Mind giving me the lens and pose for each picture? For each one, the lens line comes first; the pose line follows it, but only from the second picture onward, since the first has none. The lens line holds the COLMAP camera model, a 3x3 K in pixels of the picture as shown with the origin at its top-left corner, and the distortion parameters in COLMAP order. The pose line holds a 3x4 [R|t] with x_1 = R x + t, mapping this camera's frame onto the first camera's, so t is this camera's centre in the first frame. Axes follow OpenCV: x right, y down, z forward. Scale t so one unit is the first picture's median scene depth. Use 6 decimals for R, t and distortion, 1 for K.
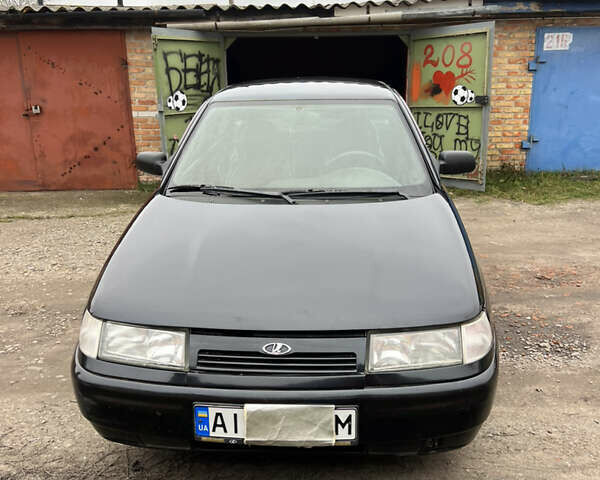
lens RADIAL K [[597.9, 0, 300.0], [0, 597.9, 240.0], [0, 0, 1]] dist [0.036122, -0.029218]
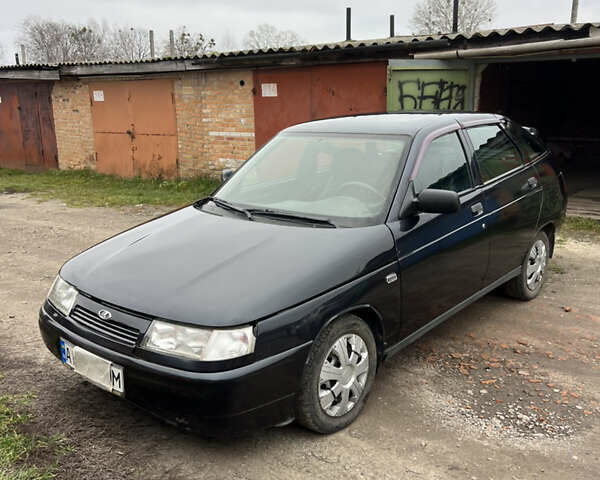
lens RADIAL K [[597.9, 0, 300.0], [0, 597.9, 240.0], [0, 0, 1]] dist [0.036122, -0.029218]
pose [[0.791596, 0.140049, -0.594779, 0.308320], [-0.156734, 0.987352, 0.023886, -0.025221], [0.590602, 0.074314, 0.803534, 0.038342]]
